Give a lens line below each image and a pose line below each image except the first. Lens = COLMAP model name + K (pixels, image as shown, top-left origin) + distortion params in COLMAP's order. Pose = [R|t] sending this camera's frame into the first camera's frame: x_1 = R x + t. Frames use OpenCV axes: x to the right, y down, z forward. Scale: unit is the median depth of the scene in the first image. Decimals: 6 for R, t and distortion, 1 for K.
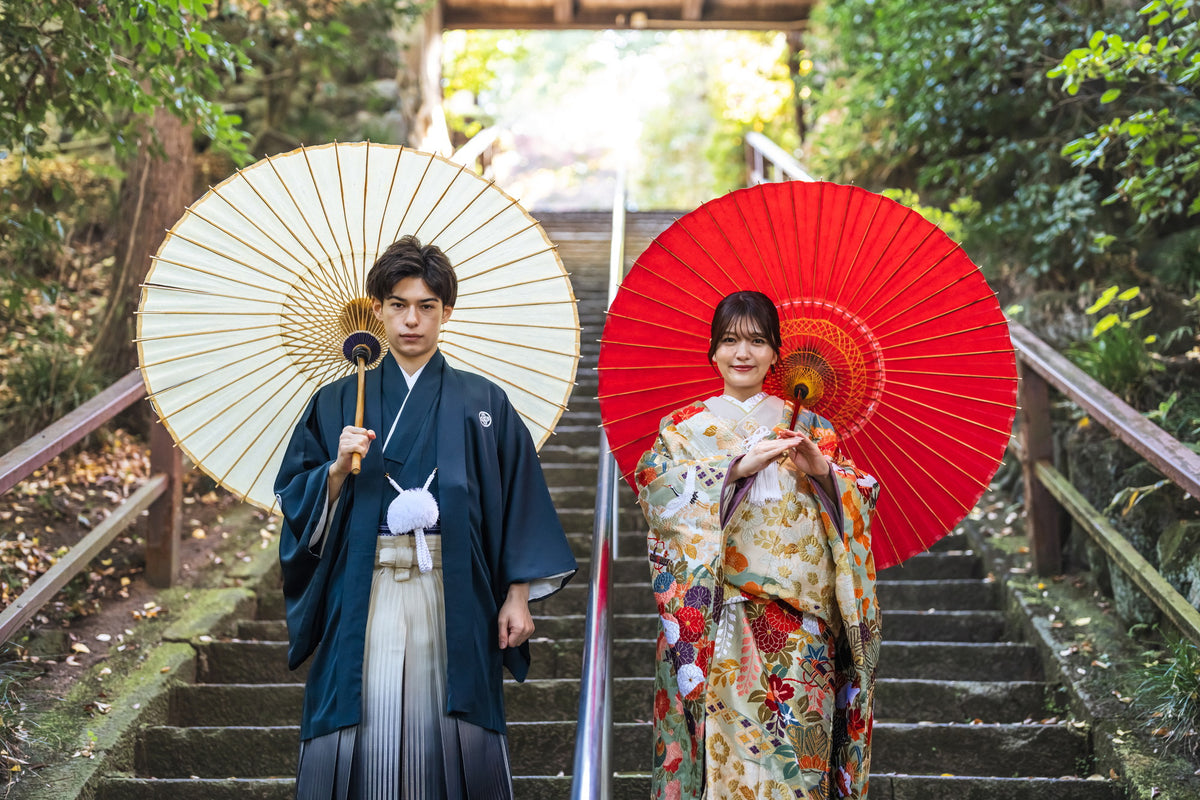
lens RADIAL K [[1879.3, 0, 596.2], [0, 1879.3, 400.8], [0, 0, 1]] dist [0.011821, 0.000000]
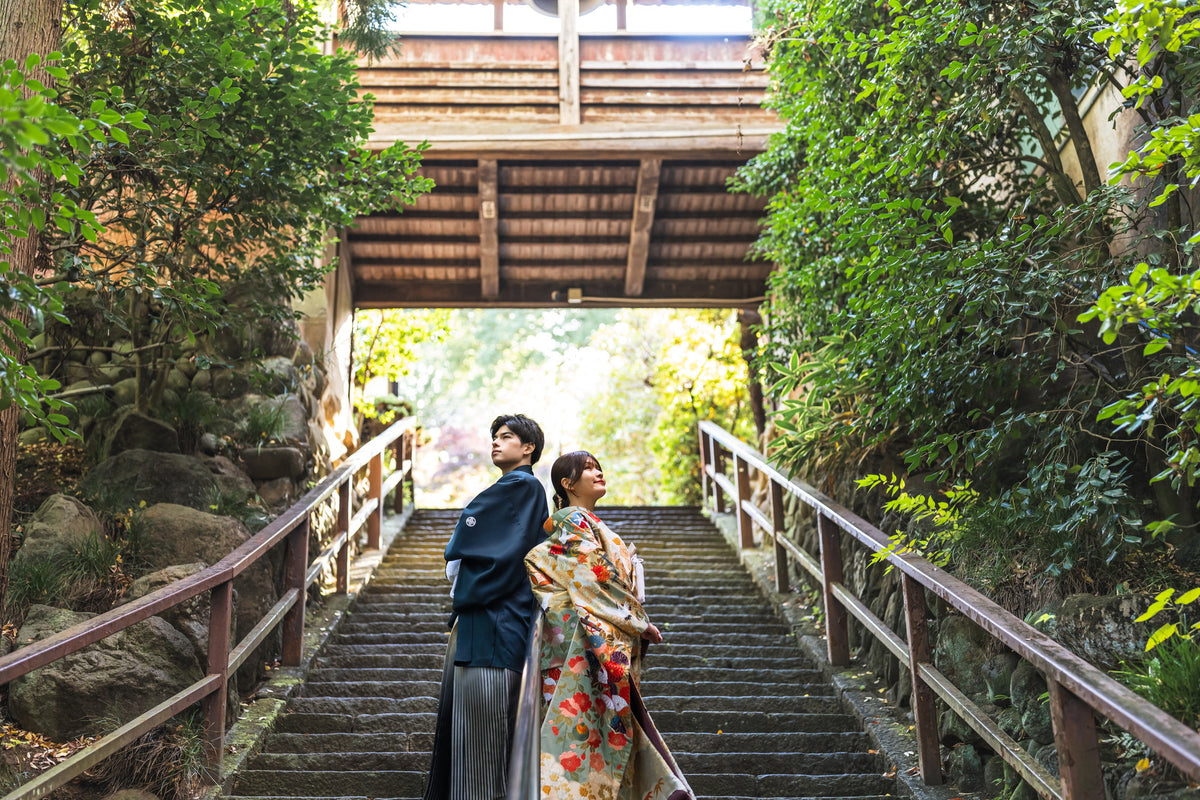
lens RADIAL K [[1879.3, 0, 599.2], [0, 1879.3, 403.2], [0, 0, 1]] dist [0.011821, 0.000000]
pose [[0.999612, -0.005893, 0.027216, 0.016927], [0.010250, 0.986600, -0.162833, -0.011376], [-0.025892, 0.163049, 0.986278, 0.223808]]
